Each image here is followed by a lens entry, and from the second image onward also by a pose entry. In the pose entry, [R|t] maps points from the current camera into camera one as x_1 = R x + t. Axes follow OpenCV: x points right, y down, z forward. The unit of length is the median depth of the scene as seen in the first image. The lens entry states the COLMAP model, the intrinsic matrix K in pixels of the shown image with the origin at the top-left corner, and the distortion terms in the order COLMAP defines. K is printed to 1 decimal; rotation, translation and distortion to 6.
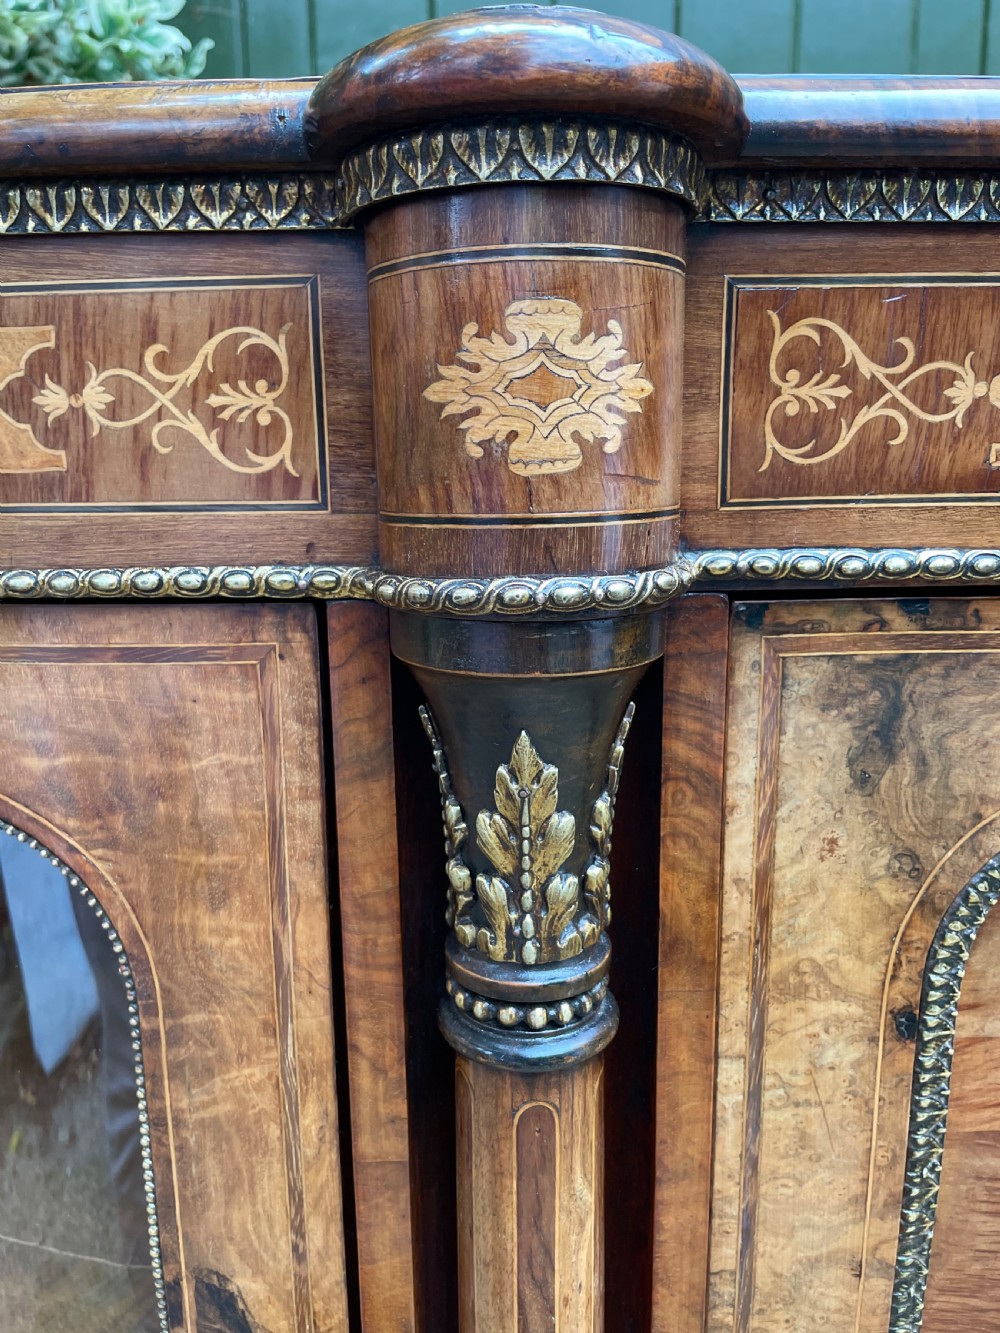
lens RADIAL K [[1030.4, 0, 493.3], [0, 1030.4, 669.2], [0, 0, 1]] dist [0.093370, -0.162127]
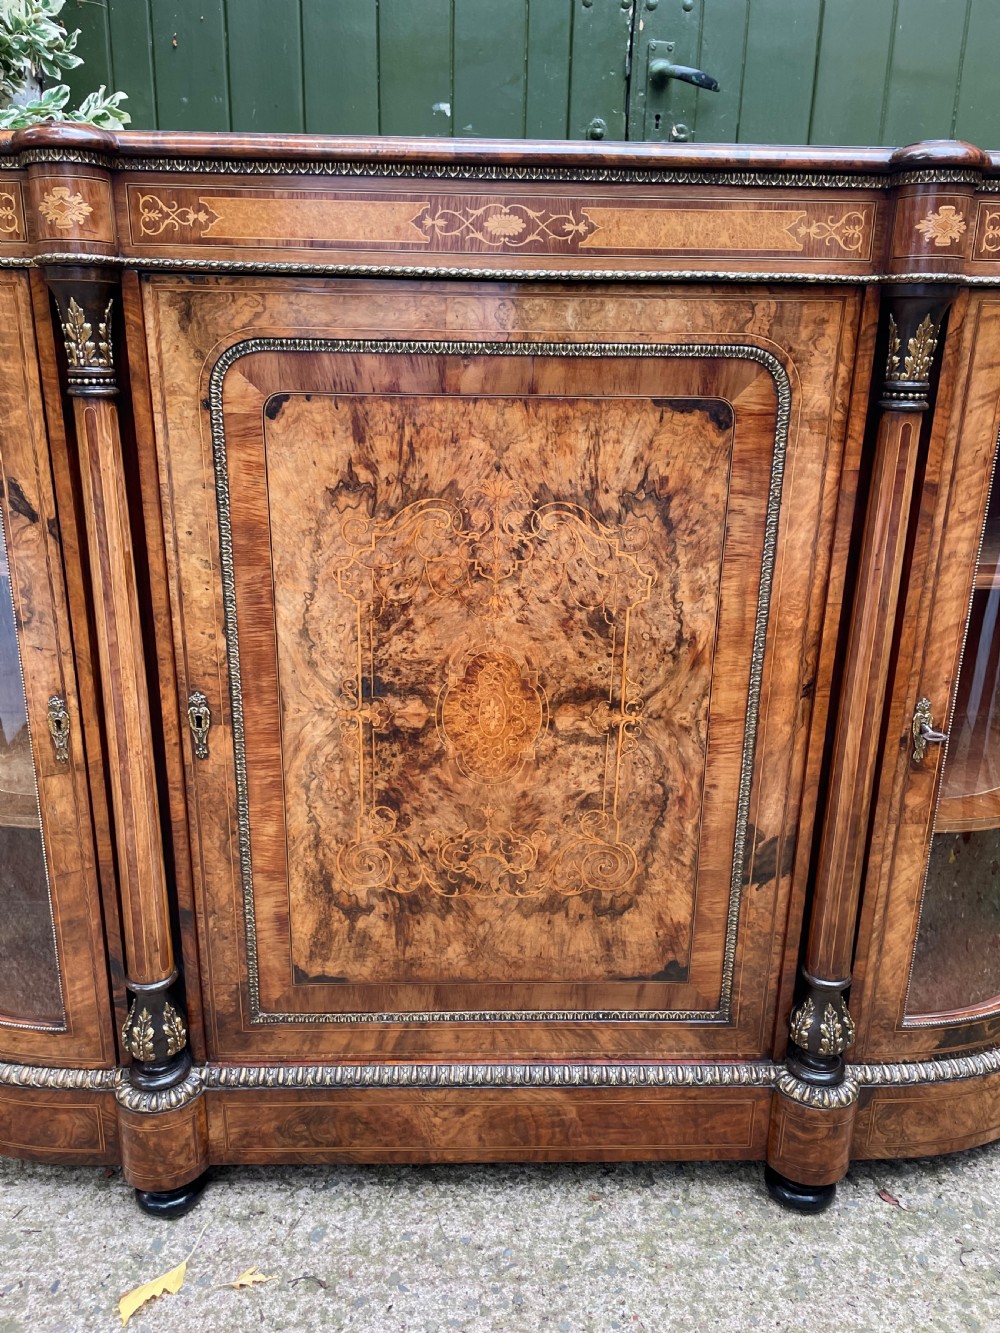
lens RADIAL K [[1010.5, 0, 493.5], [0, 1010.5, 672.3], [0, 0, 1]] dist [0.095720, -0.129586]
pose [[0.999586, 0.023156, 0.017098, 1.528222], [-0.024653, 0.995339, 0.093235, 1.027396], [-0.014859, -0.093618, 0.995497, -2.949490]]
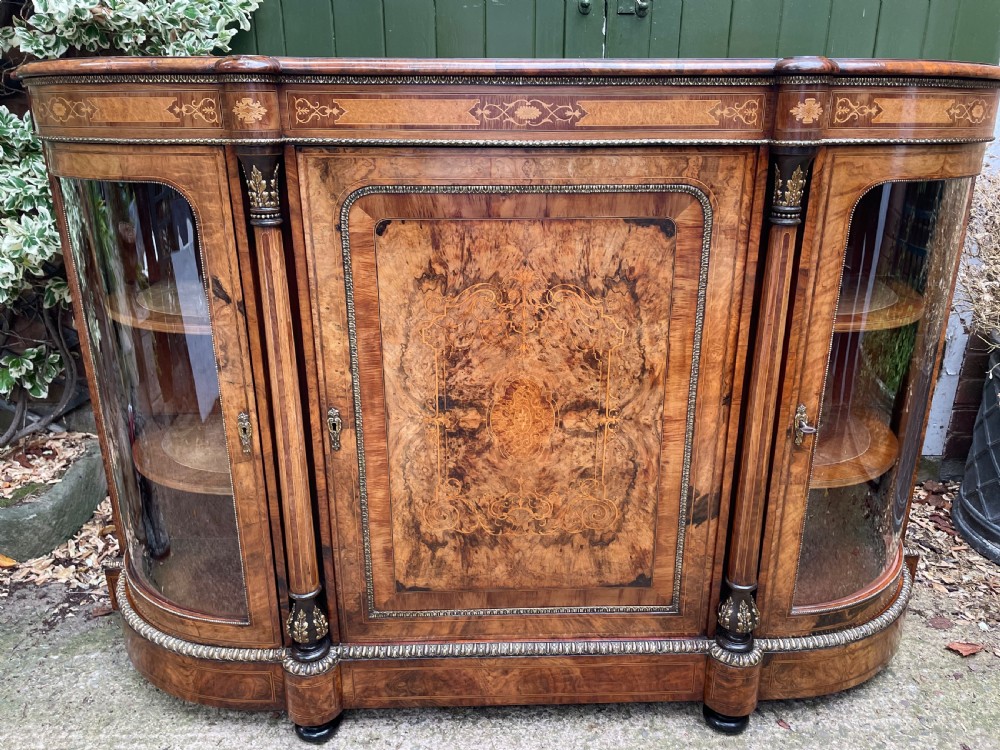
lens RADIAL K [[758.3, 0, 509.7], [0, 758.3, 375.0], [0, 0, 1]] dist [0.099124, -0.136324]
pose [[0.999845, 0.007283, 0.016003, 1.430298], [-0.009258, 0.991860, 0.126994, 0.675848], [-0.014948, -0.127123, 0.991774, -3.619564]]
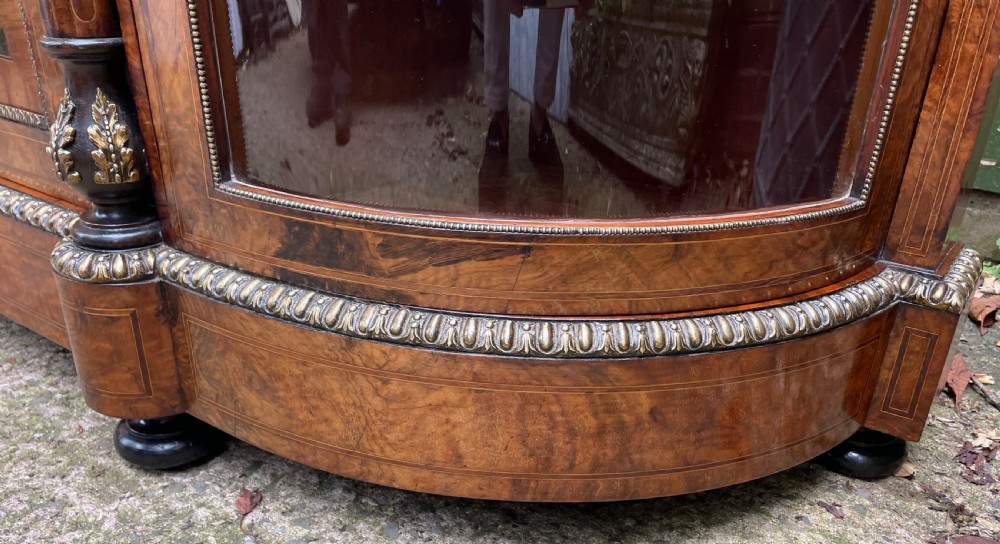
lens RADIAL K [[777.5, 0, 510.8], [0, 777.5, 368.2], [0, 0, 1]] dist [0.088111, -0.130553]
pose [[0.802038, 0.317684, -0.505779, 5.394580], [-0.166698, 0.932225, 0.321198, 2.792044], [0.573540, -0.173300, 0.800637, 0.525410]]
